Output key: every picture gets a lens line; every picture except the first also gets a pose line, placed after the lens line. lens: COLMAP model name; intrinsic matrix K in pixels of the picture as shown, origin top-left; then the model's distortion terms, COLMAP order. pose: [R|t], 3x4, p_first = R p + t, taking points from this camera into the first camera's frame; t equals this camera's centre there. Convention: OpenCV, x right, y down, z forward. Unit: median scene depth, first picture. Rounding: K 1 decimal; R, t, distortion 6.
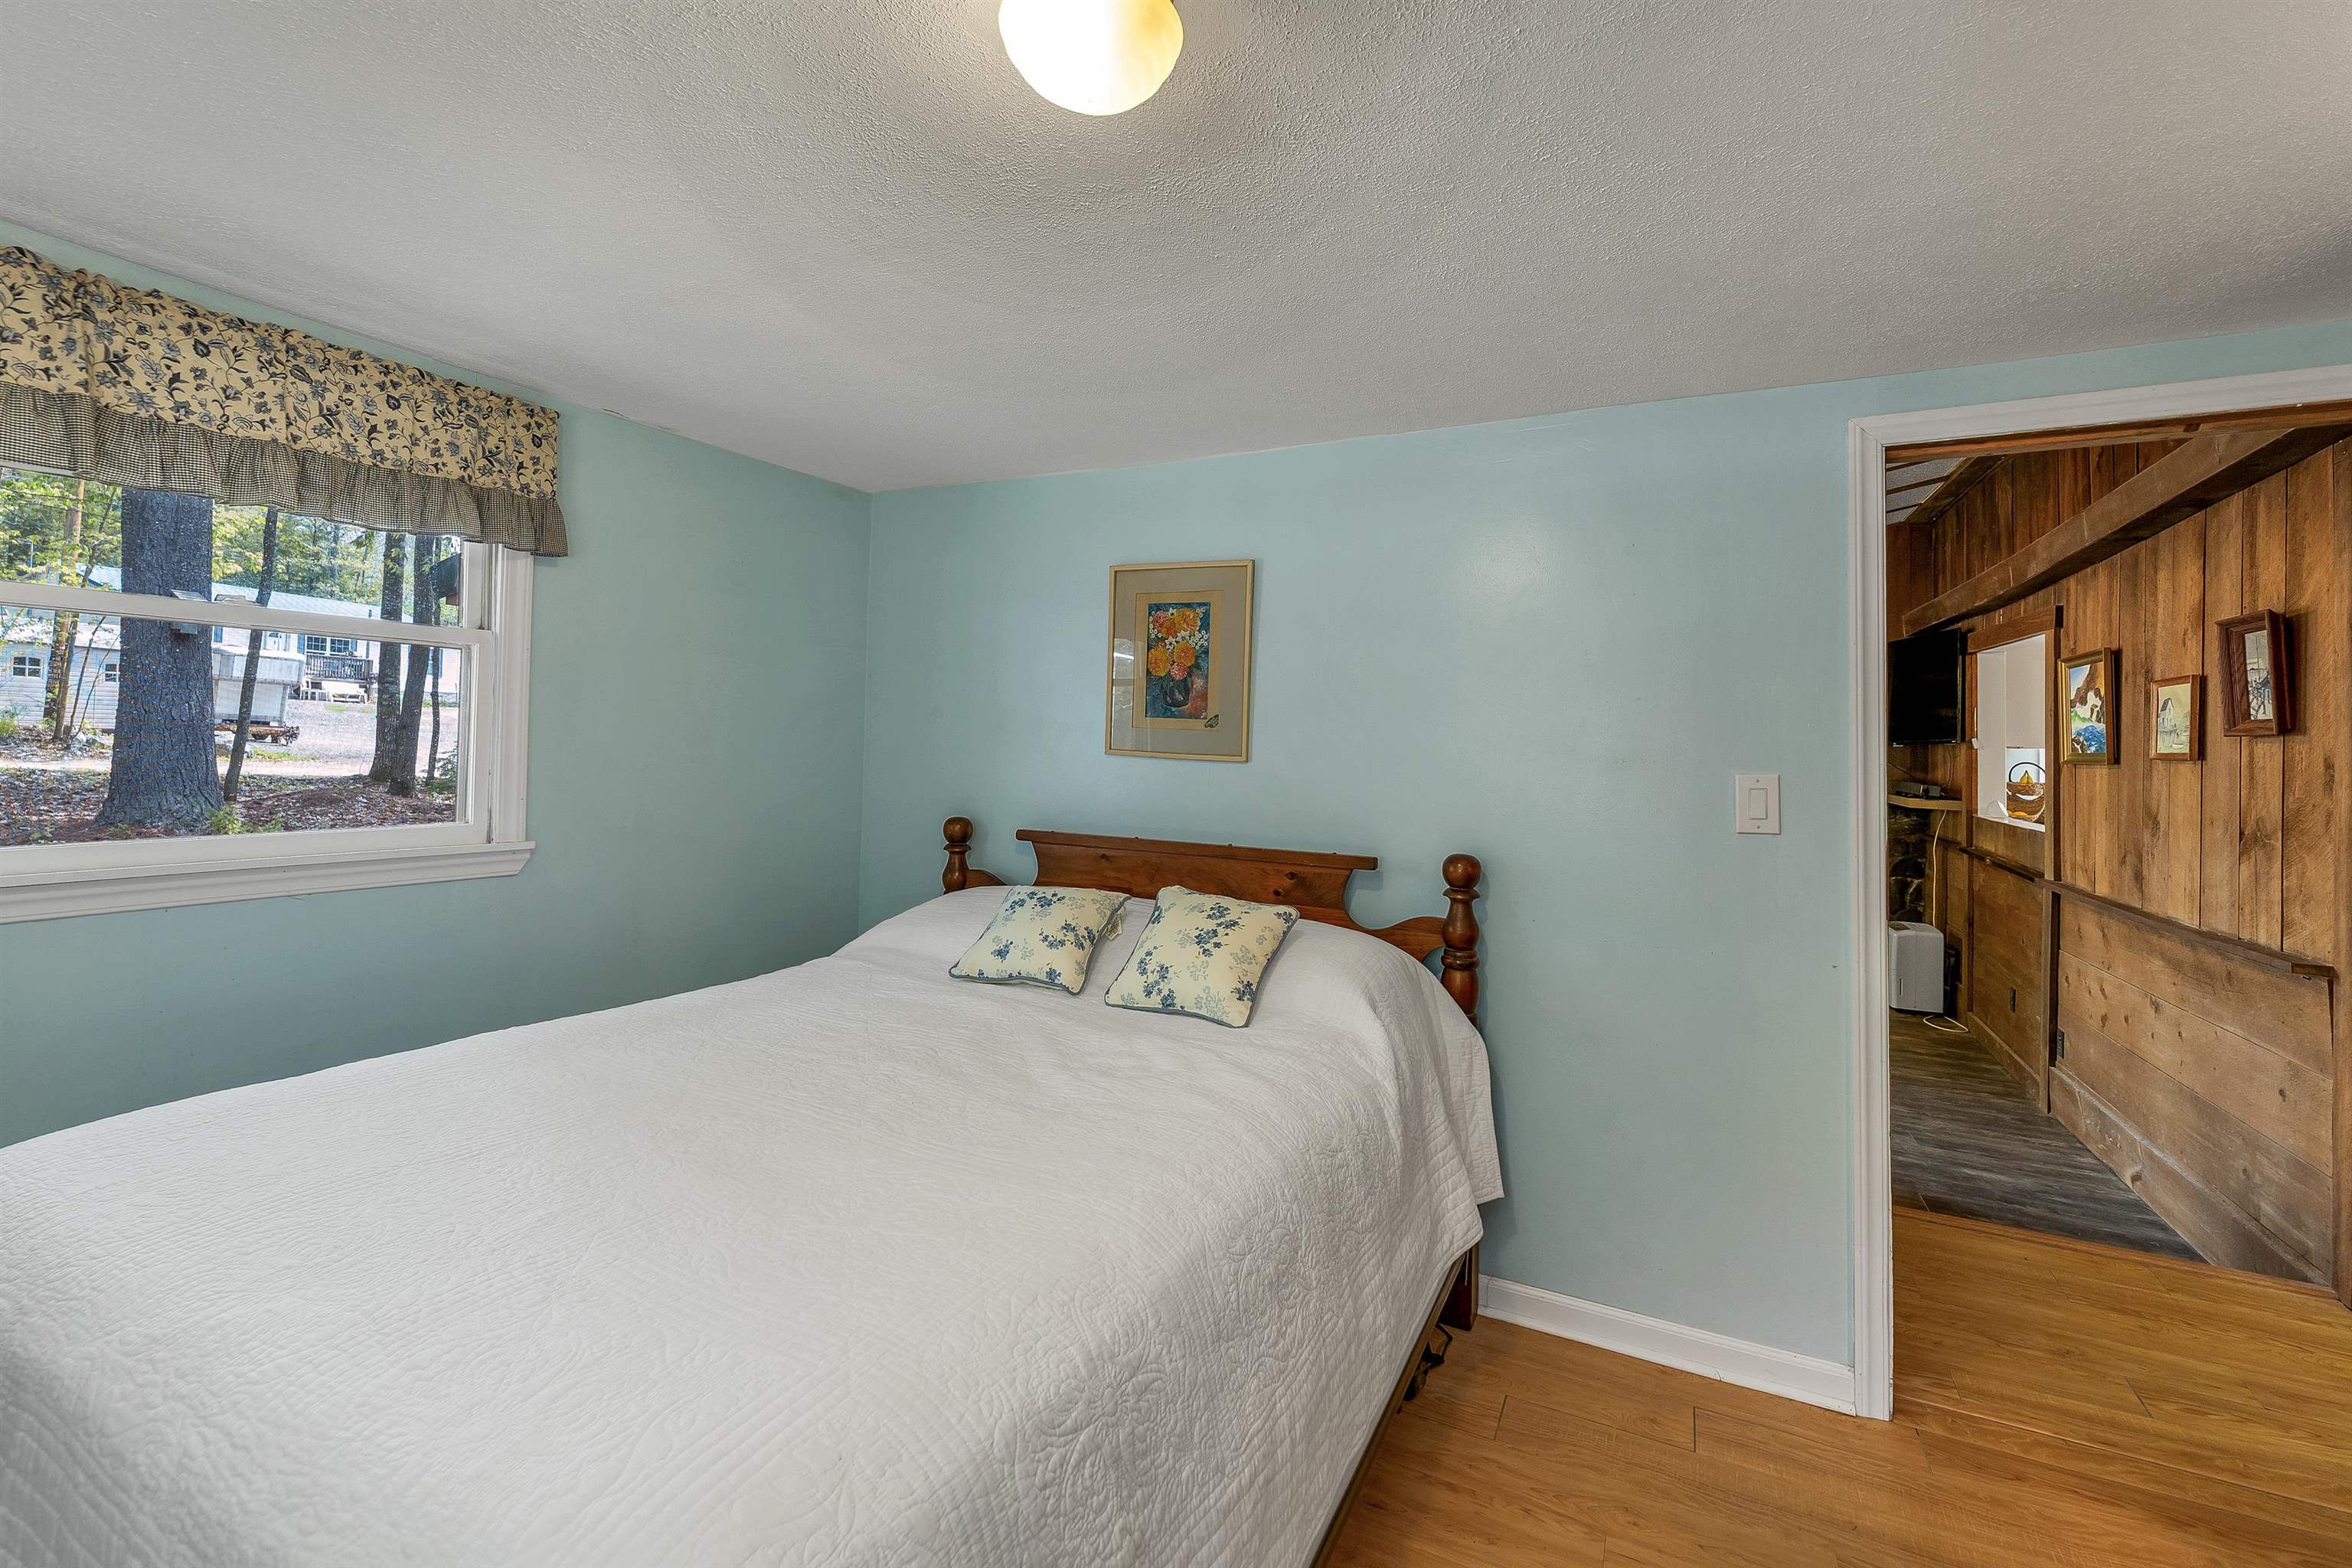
lens RADIAL K [[982.9, 0, 1167.8], [0, 982.9, 756.6], [0, 0, 1]] dist [0.001627, 0.000175]
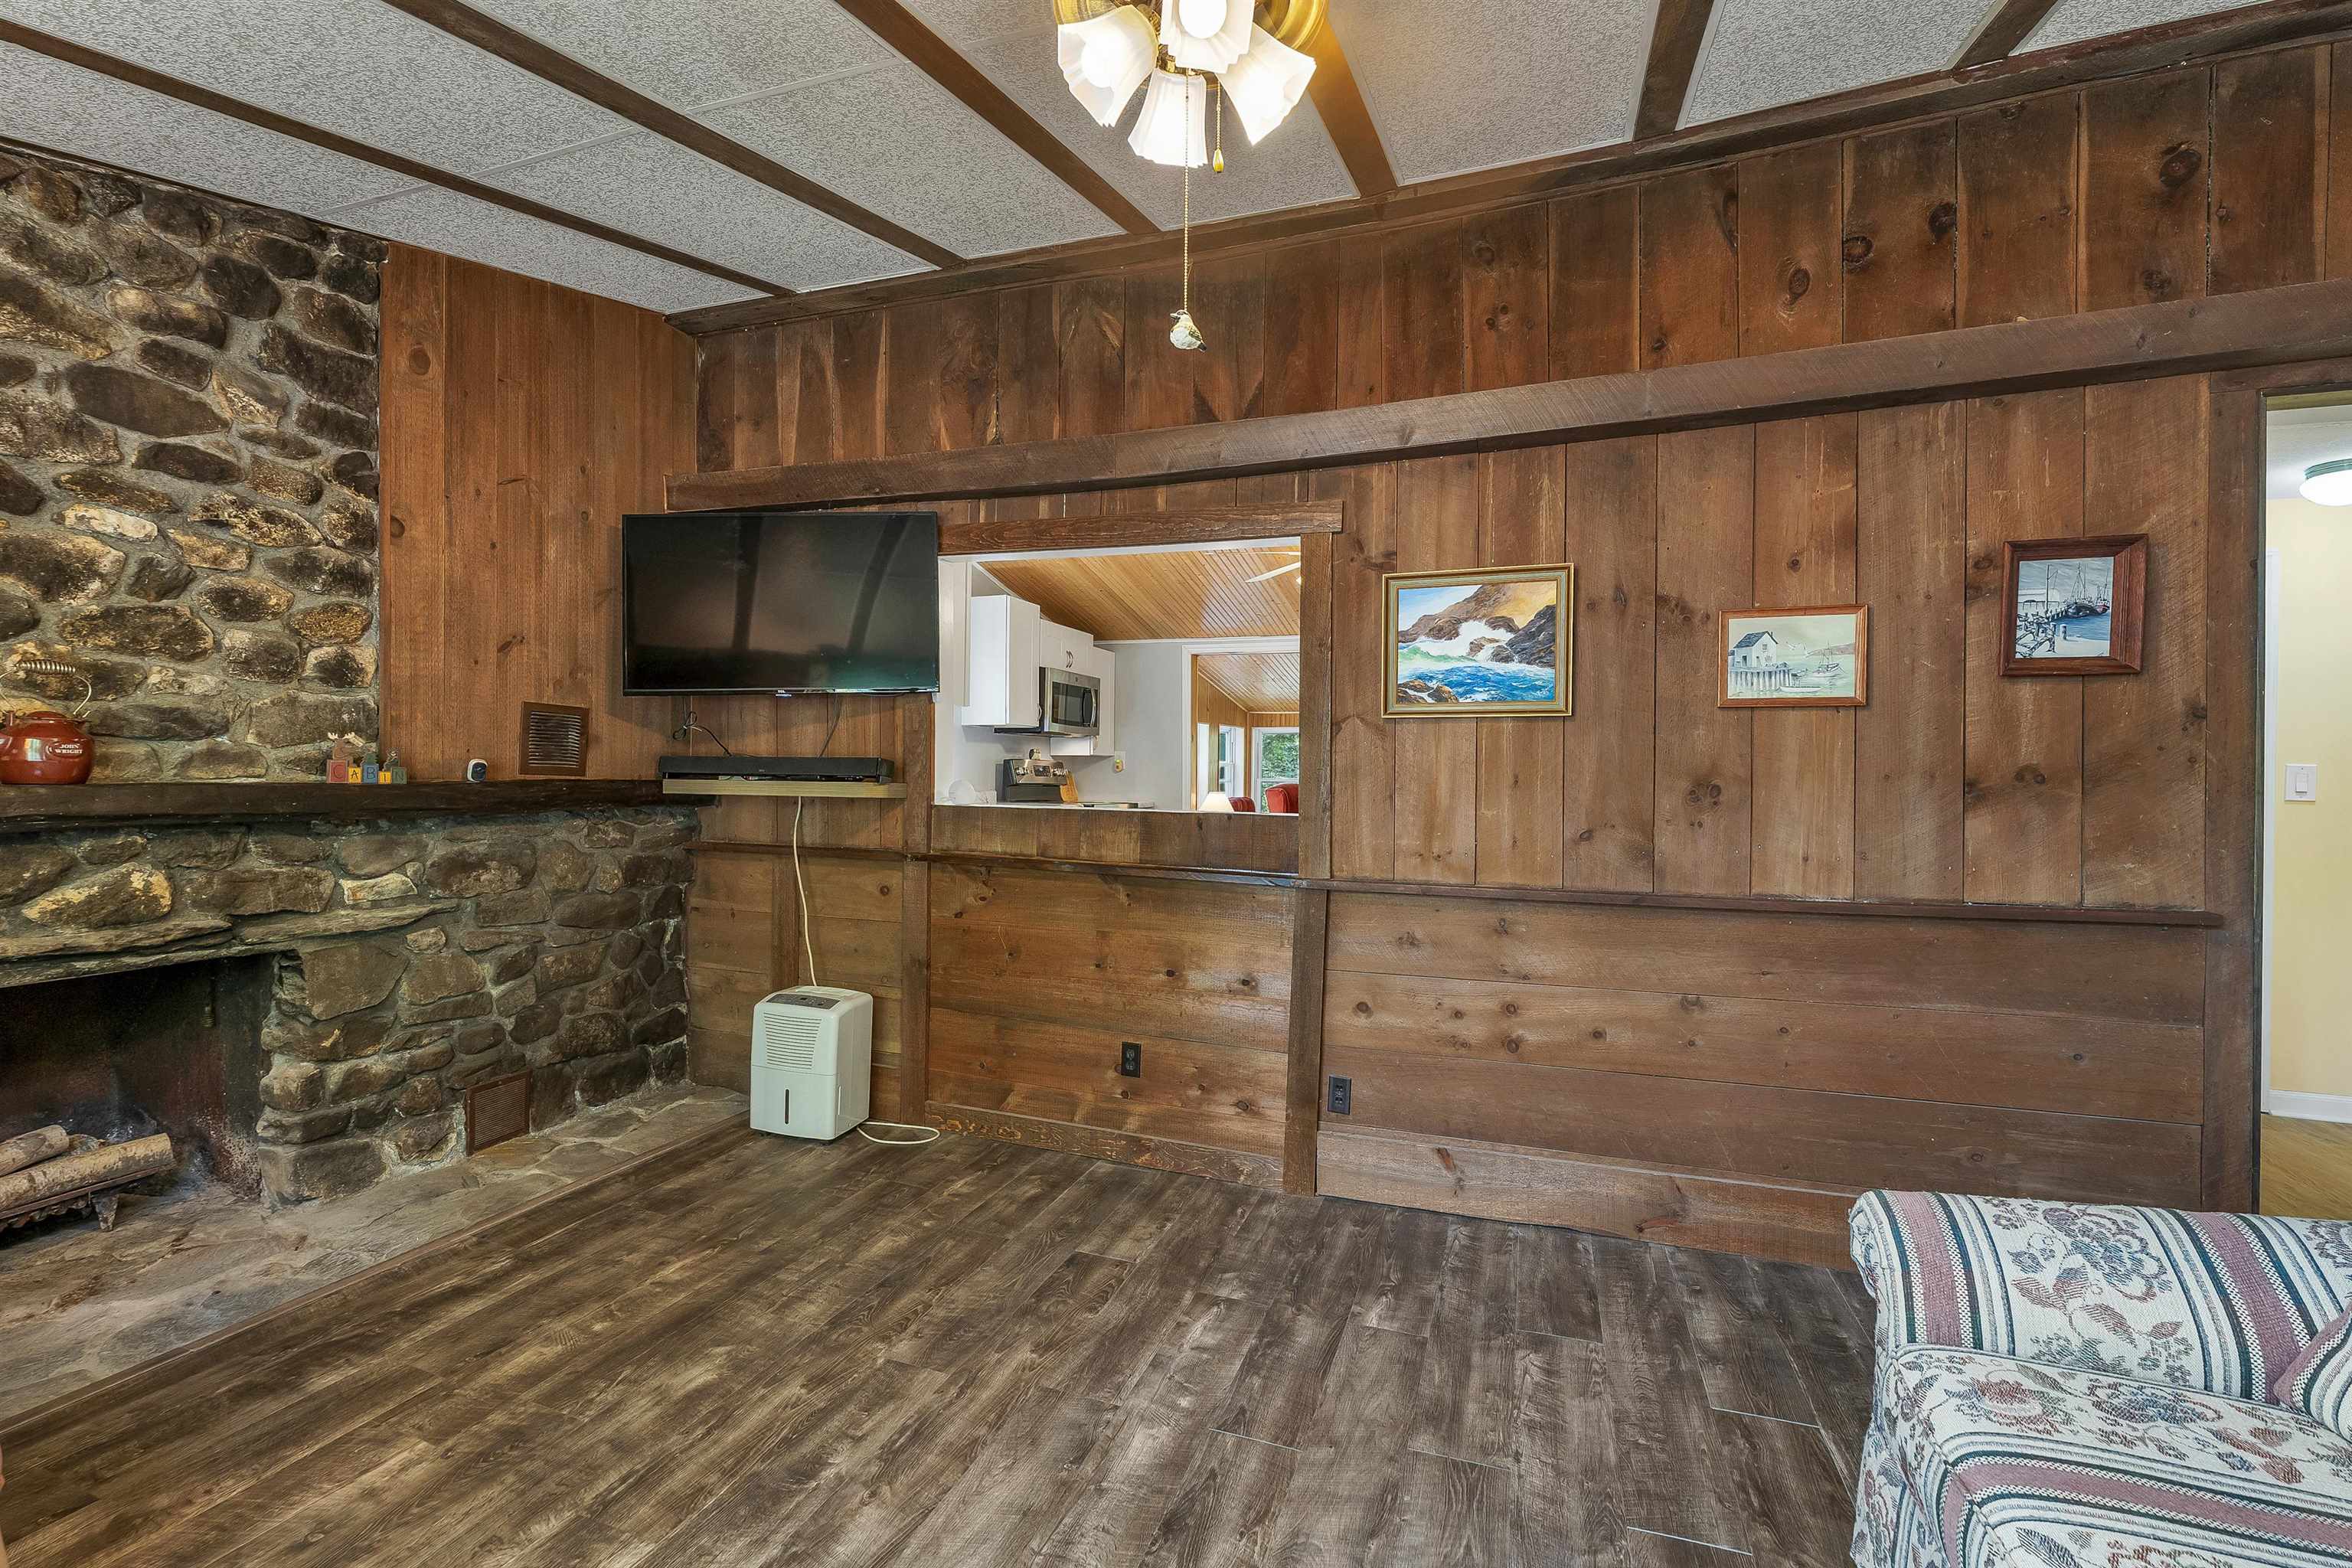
lens RADIAL K [[968.6, 0, 1197.1], [0, 968.6, 783.5], [0, 0, 1]] dist [0.001951, -0.000119]
pose [[-0.131778, -0.016239, 0.991146, 0.221187], [-0.009549, 0.999840, 0.015112, 0.050371], [-0.991233, -0.007473, -0.131912, 1.310509]]
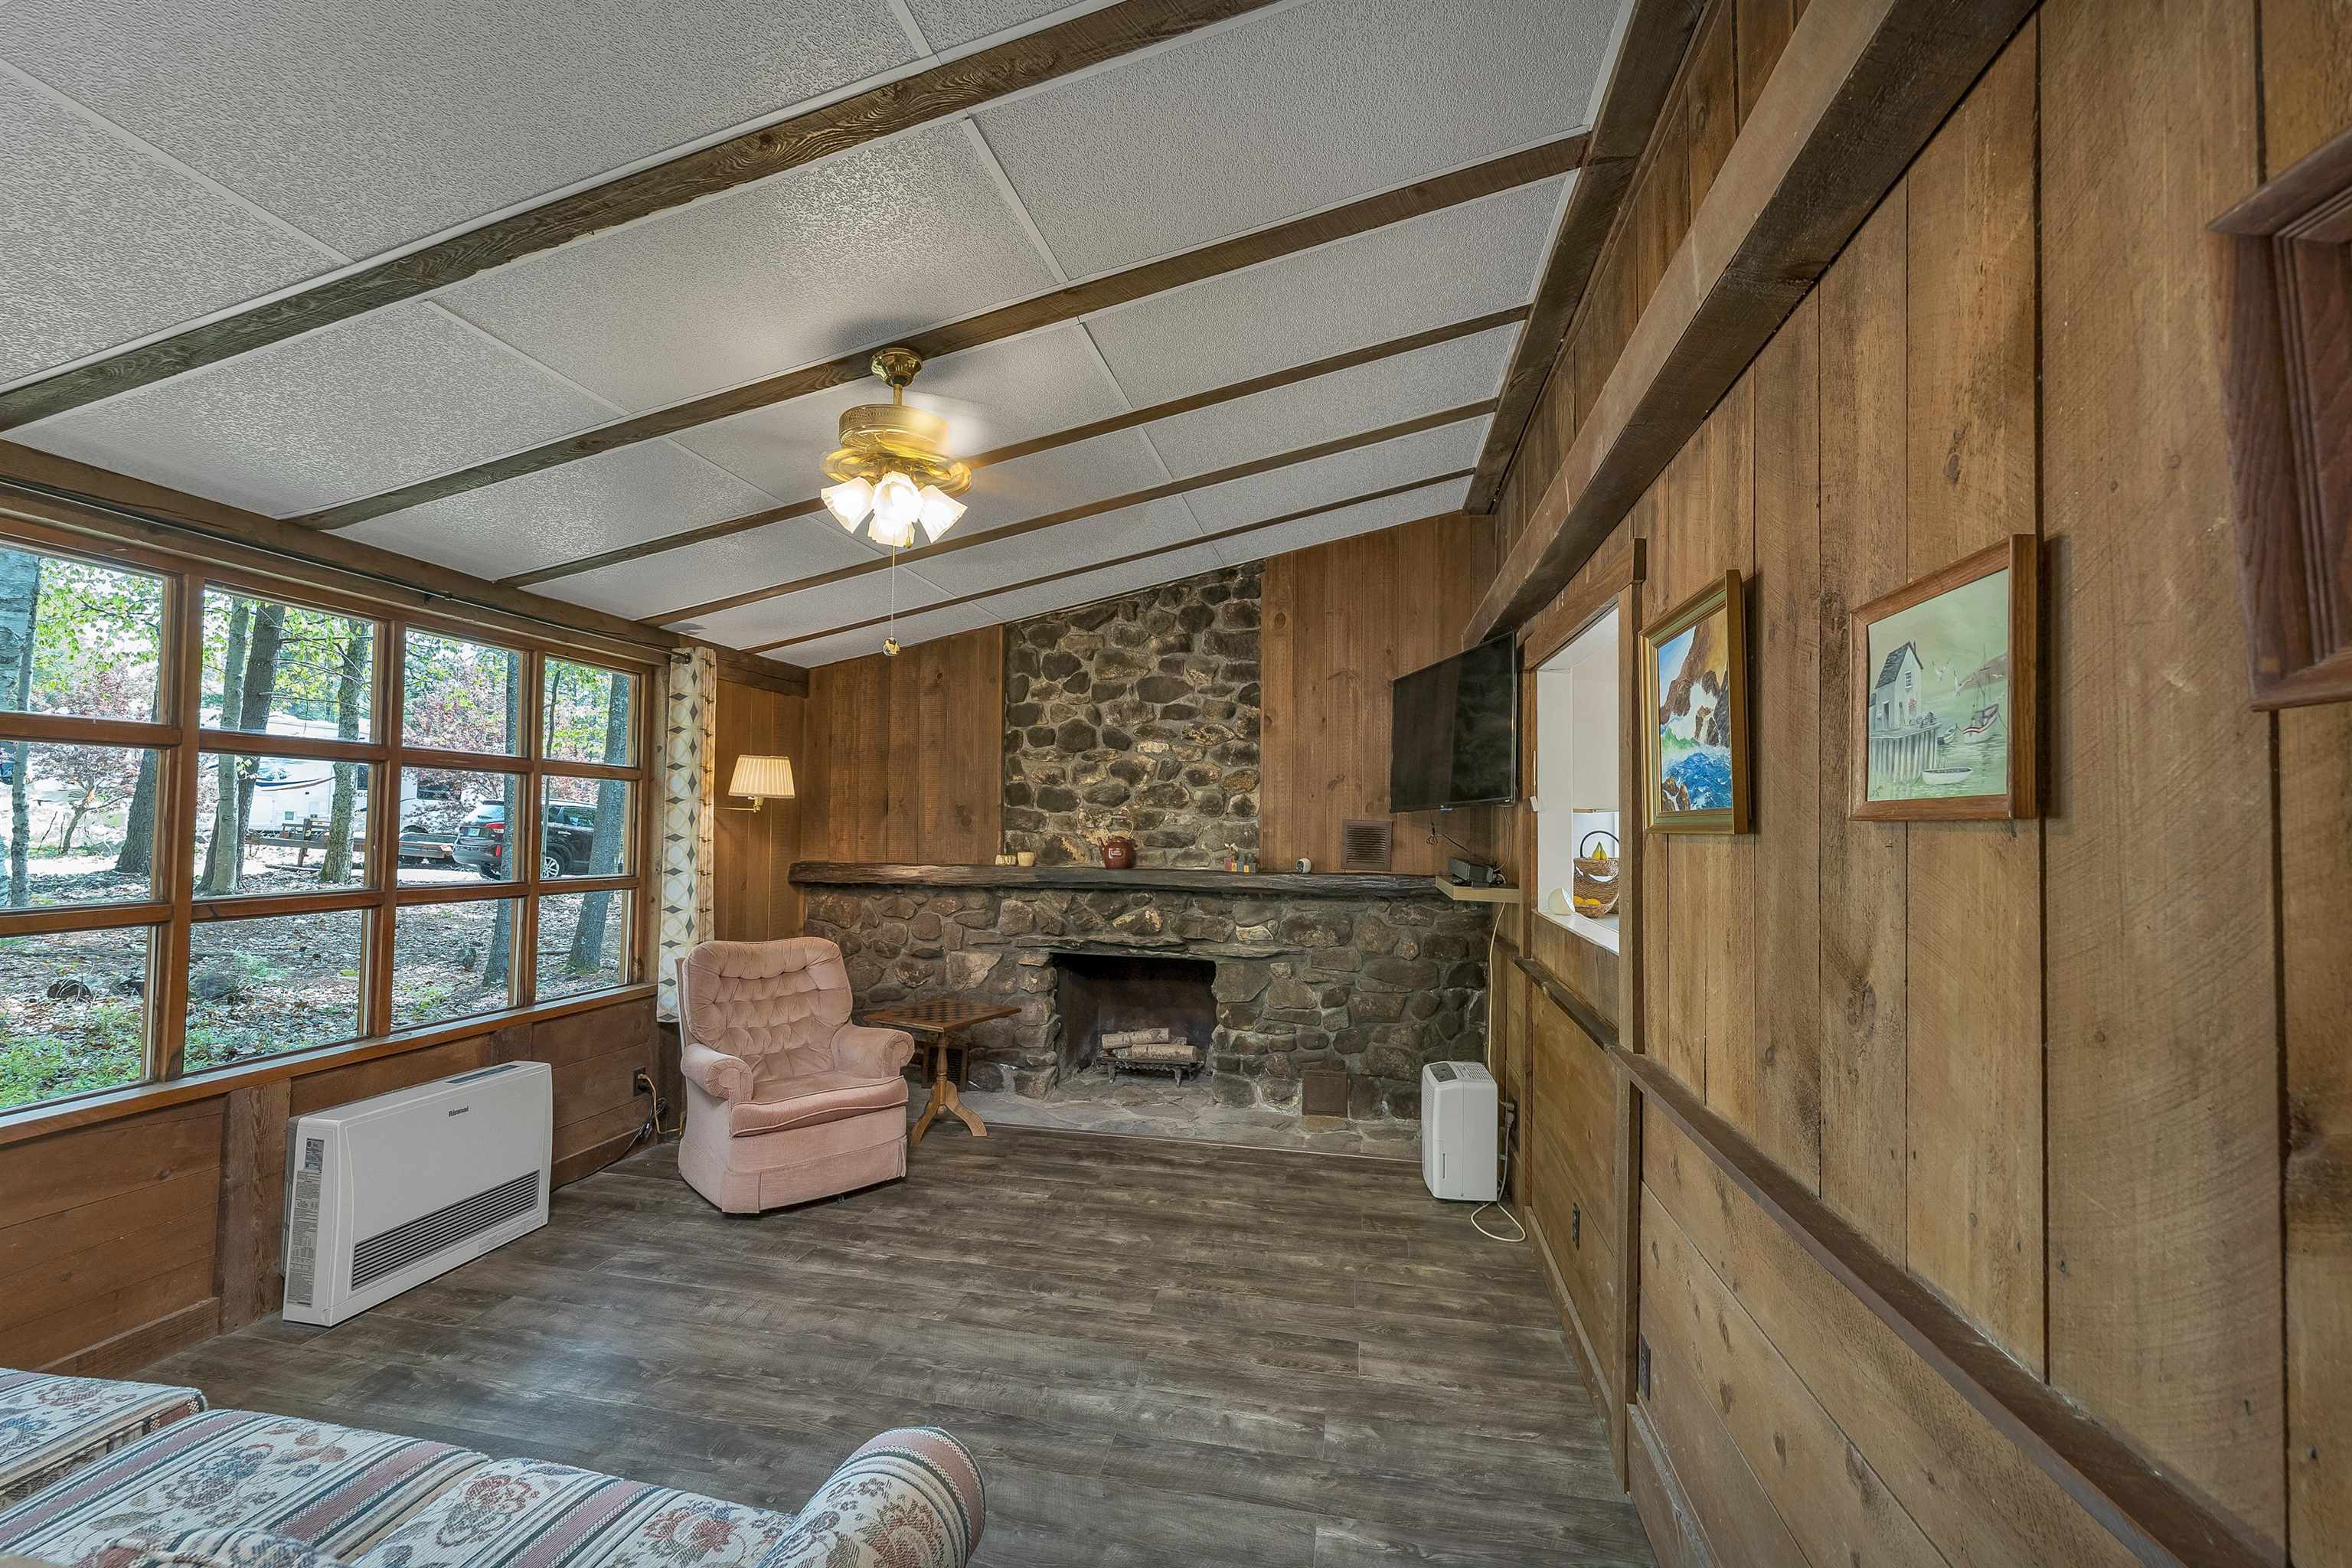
lens RADIAL K [[988.5, 0, 1170.7], [0, 988.5, 788.3], [0, 0, 1]] dist [-0.000893, -0.000367]
pose [[0.954440, 0.025446, 0.297317, 0.547986], [-0.014879, 0.999176, -0.037751, 0.007822], [-0.298033, 0.031608, 0.954032, 0.615466]]
